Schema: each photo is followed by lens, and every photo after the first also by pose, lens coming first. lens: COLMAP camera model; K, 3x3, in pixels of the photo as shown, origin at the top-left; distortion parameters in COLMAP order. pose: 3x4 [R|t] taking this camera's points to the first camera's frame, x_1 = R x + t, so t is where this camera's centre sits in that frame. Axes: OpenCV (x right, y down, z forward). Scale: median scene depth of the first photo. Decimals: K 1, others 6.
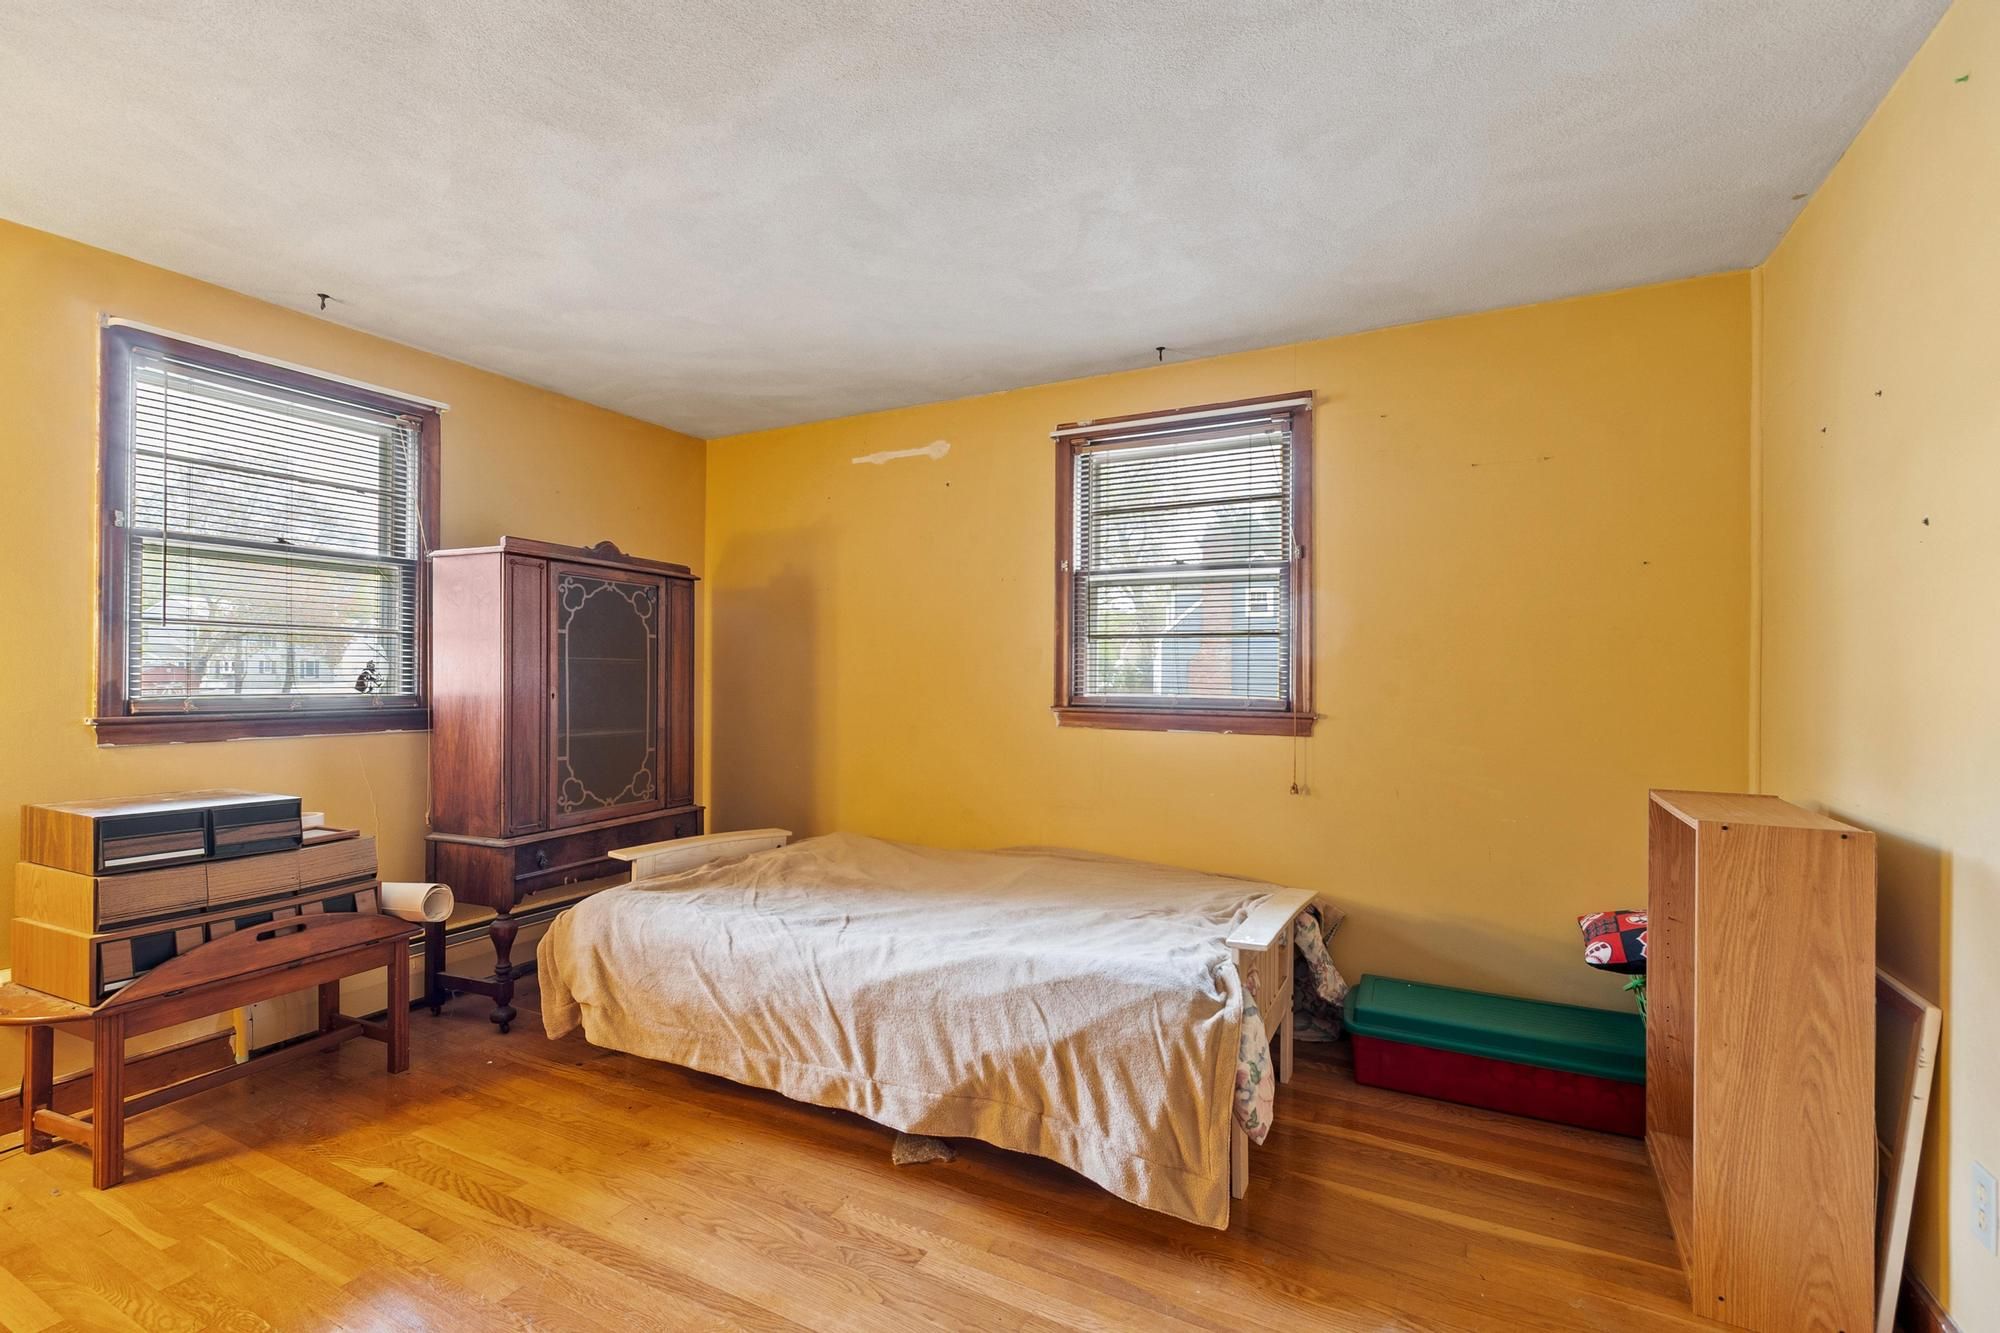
lens RADIAL K [[885.6, 0, 967.6], [0, 885.6, 686.9], [0, 0, 1]] dist [0.000602, 0.000181]
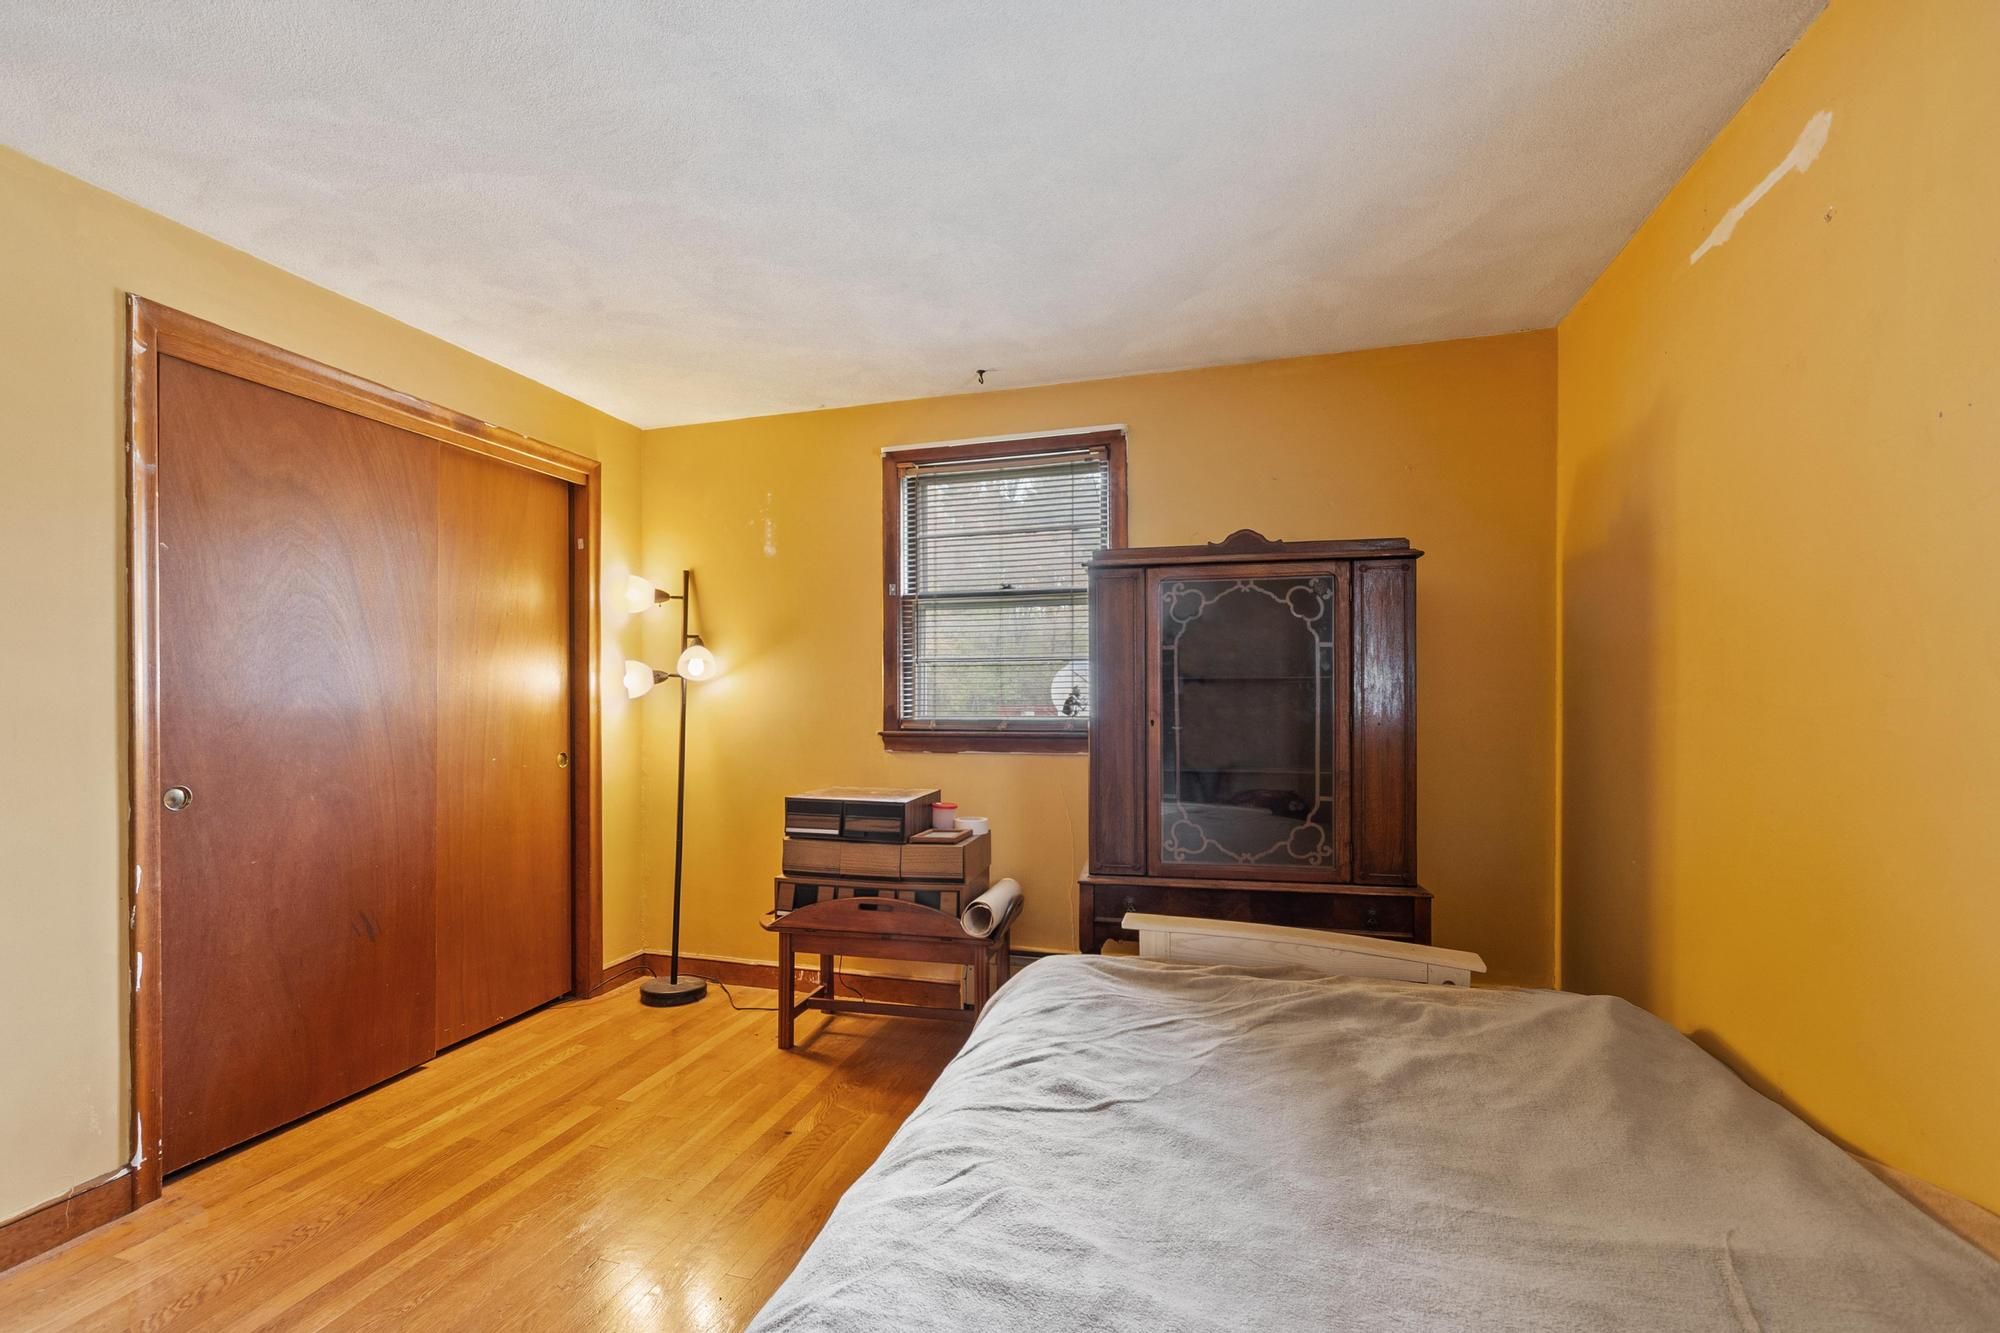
lens RADIAL K [[896.2, 0, 958.9], [0, 896.2, 709.1], [0, 0, 1]] dist [-0.000951, -0.000068]
pose [[0.197406, 0.006581, -0.980300, 0.397265], [-0.004605, 0.999973, 0.005786, -0.008172], [0.980311, 0.003372, 0.197431, 0.710257]]
